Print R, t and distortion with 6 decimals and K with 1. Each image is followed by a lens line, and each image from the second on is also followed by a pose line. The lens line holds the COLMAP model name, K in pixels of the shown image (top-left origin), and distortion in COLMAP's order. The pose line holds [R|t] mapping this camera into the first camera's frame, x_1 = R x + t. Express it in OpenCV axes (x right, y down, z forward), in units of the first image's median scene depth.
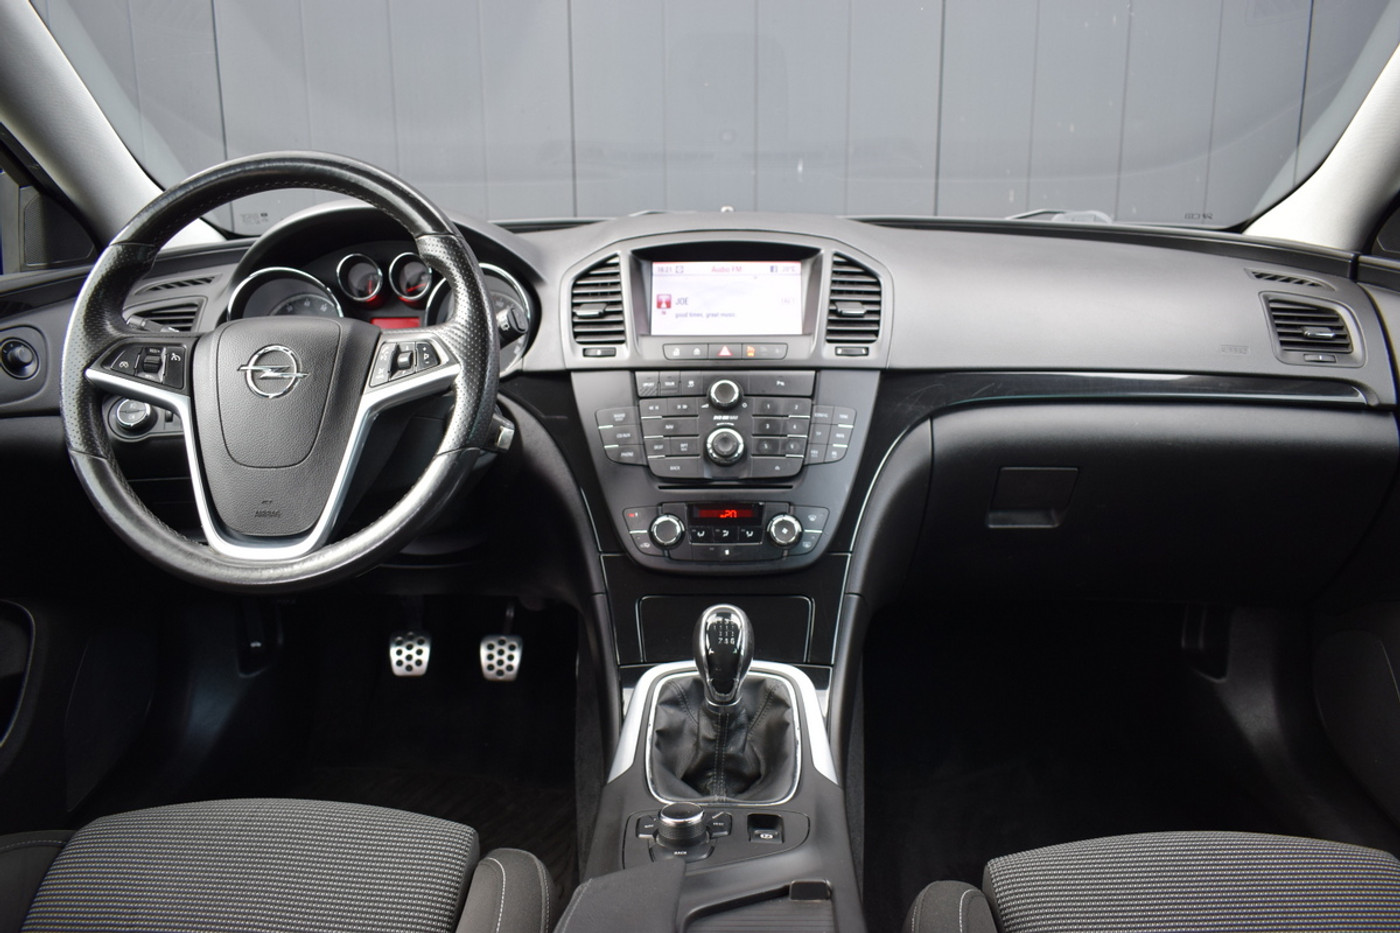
lens RADIAL K [[1129.6, 0, 709.7], [0, 1129.6, 463.6], [0, 0, 1]] dist [-0.045183, 0.002025]
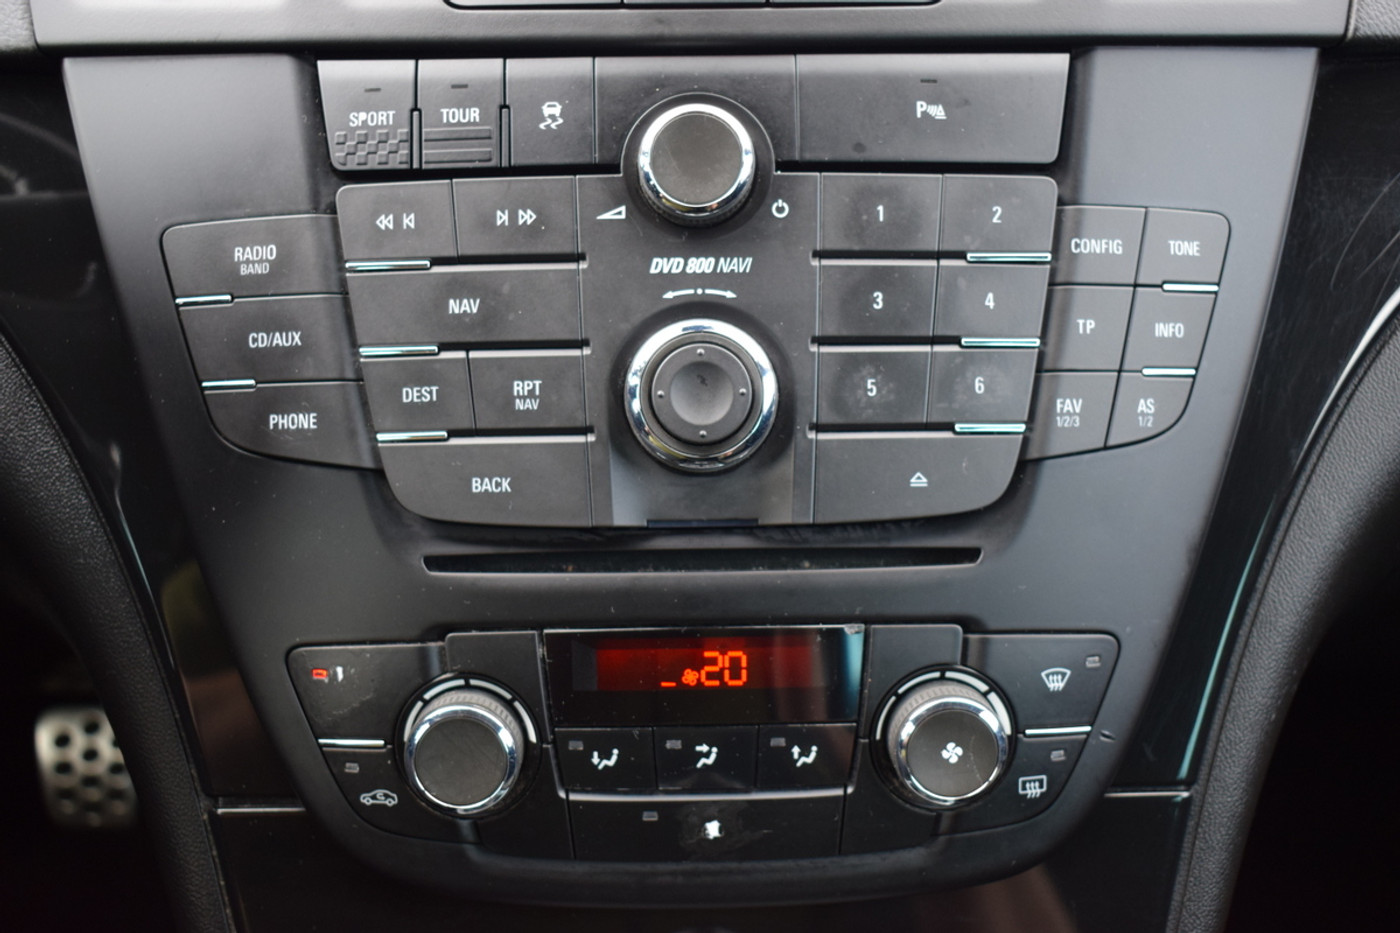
lens RADIAL K [[1786.6, 0, 696.2], [0, 1786.6, 464.9], [0, 0, 1]] dist [-0.062859, 0.000000]
pose [[0.999060, -0.015312, 0.040550, -0.002726], [0.005535, 0.972935, 0.231012, -0.086510], [-0.042990, -0.230571, 0.972105, 0.629346]]
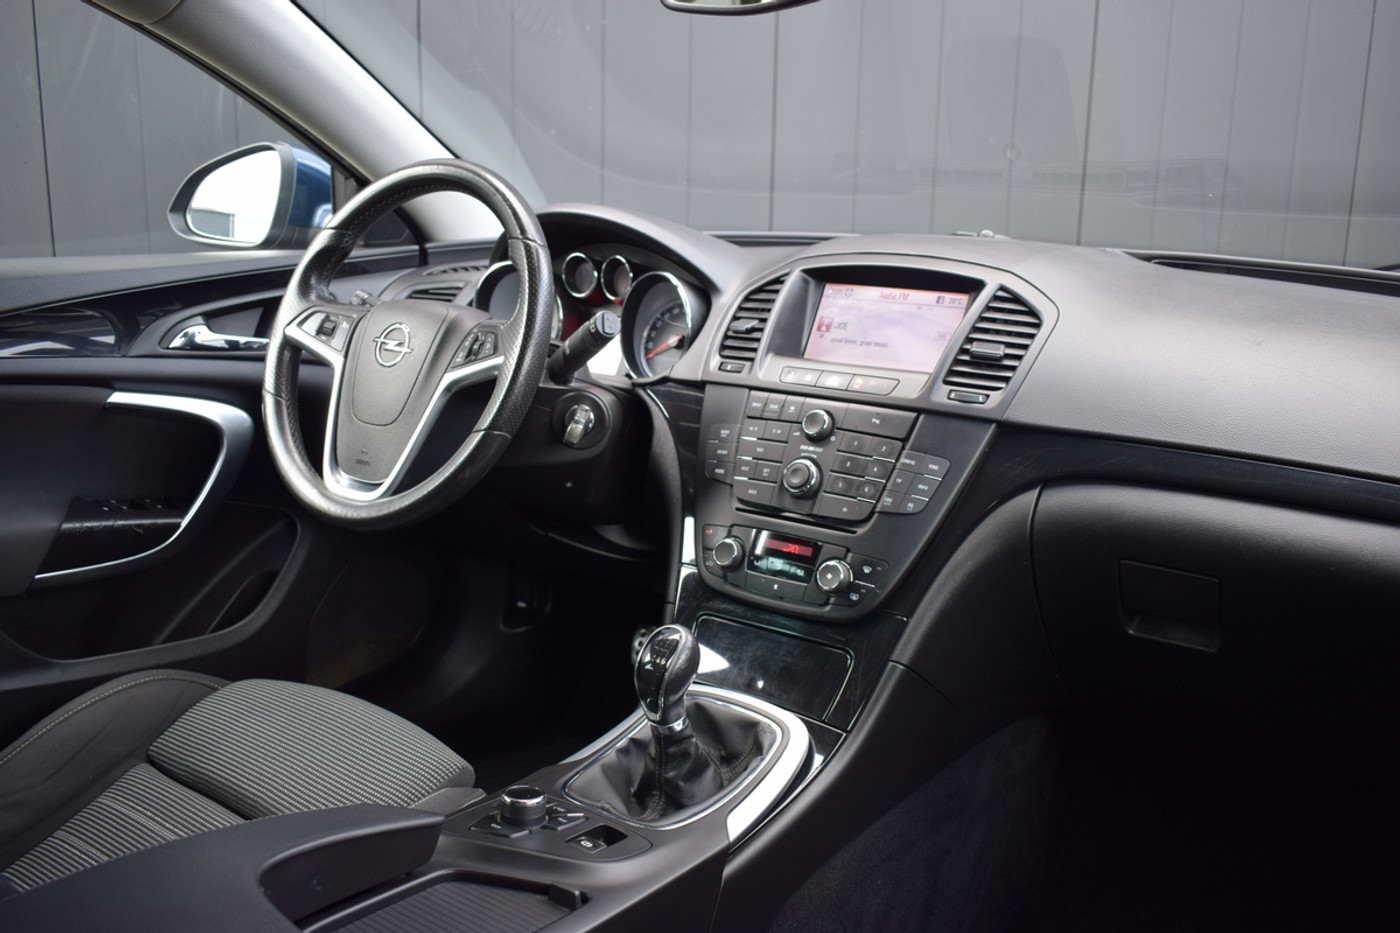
lens RADIAL K [[1283.9, 0, 697.3], [0, 1283.9, 466.9], [0, 0, 1]] dist [0.004620, 0.000000]
pose [[0.819806, 0.150770, -0.552437, 0.533742], [-0.169394, 0.985392, 0.017554, -0.028382], [0.547013, 0.079188, 0.833370, 0.052229]]
